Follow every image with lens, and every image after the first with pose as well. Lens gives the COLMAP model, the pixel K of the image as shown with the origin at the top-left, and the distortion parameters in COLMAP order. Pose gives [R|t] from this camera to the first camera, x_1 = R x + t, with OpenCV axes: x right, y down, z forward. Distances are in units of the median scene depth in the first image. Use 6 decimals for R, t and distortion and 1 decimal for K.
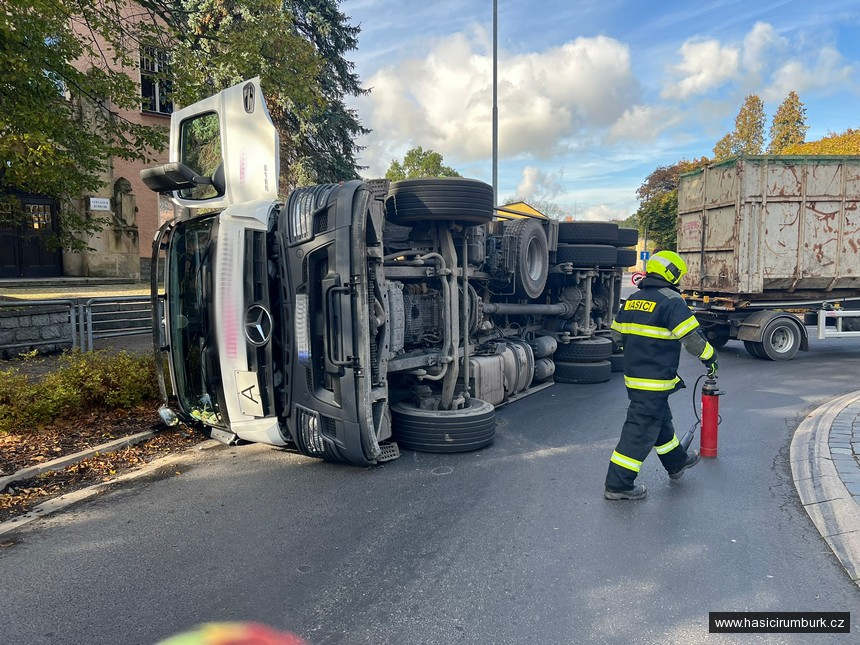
lens RADIAL K [[658.4, 0, 429.3], [0, 658.4, 322.2], [0, 0, 1]] dist [-0.001583, -0.000785]
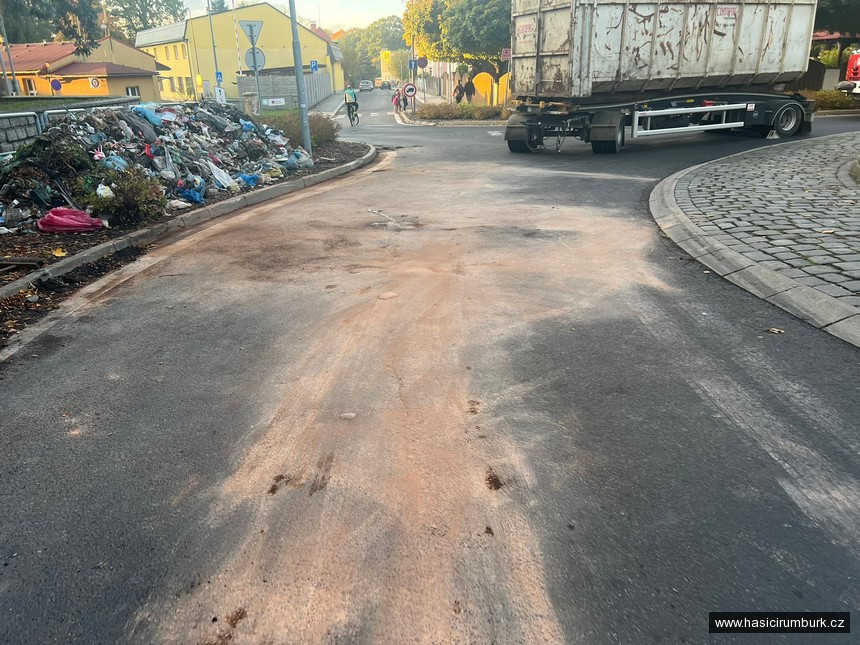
lens RADIAL K [[658.4, 0, 428.3], [0, 658.4, 320.2], [0, 0, 1]] dist [-0.001583, -0.000785]
pose [[0.942774, -0.137356, 0.303826, -0.118690], [0.052375, 0.960902, 0.271890, 0.000458], [-0.329292, -0.240417, 0.913108, 0.020550]]
